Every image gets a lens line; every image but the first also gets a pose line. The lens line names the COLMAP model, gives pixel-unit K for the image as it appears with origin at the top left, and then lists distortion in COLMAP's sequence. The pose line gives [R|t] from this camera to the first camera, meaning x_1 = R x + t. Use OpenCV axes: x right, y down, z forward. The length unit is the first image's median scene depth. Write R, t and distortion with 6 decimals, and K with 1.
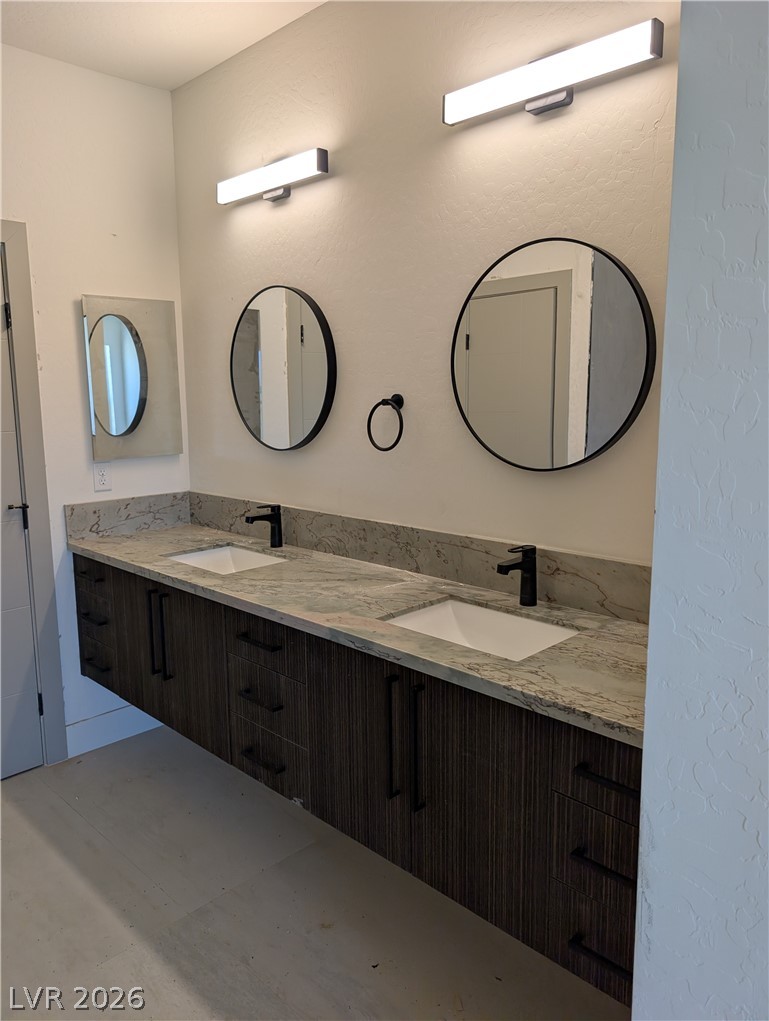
lens RADIAL K [[727.6, 0, 385.0], [0, 727.6, 509.9], [0, 0, 1]] dist [-0.011172, -0.003692]
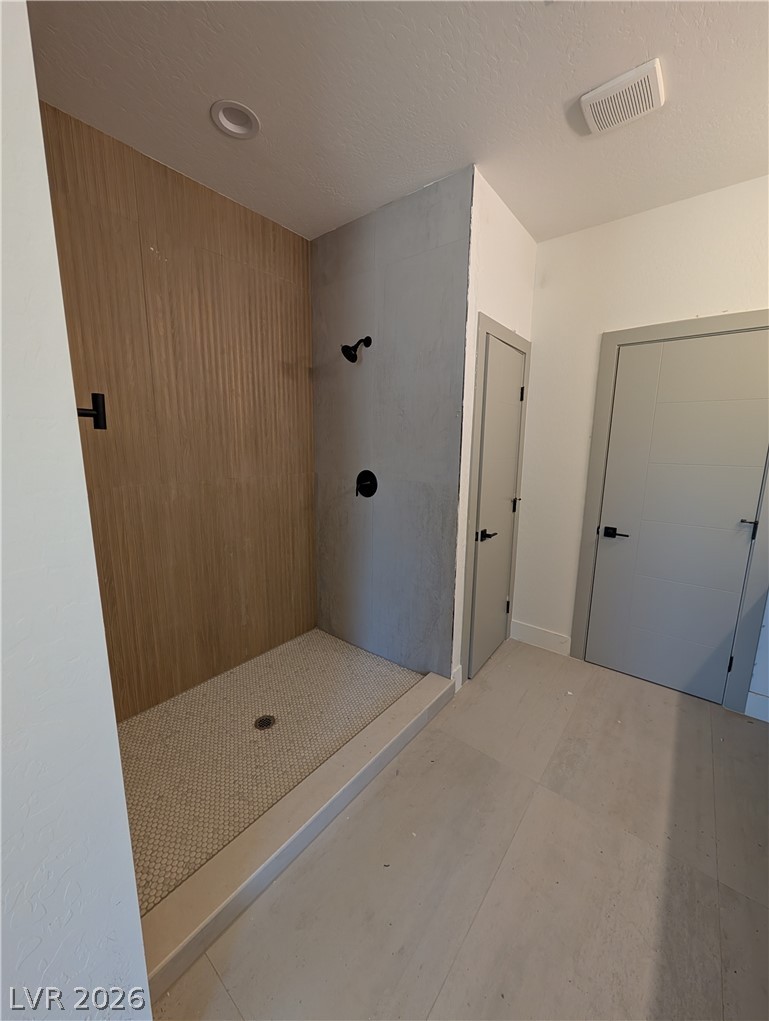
lens RADIAL K [[385.9, 0, 384.1], [0, 385.9, 508.8], [0, 0, 1]] dist [0.002848, 0.000249]
pose [[0.077289, 0.184272, -0.979832, 0.197742], [-0.159056, 0.972464, 0.170340, -0.056626], [0.984240, 0.142683, 0.104470, 0.311005]]
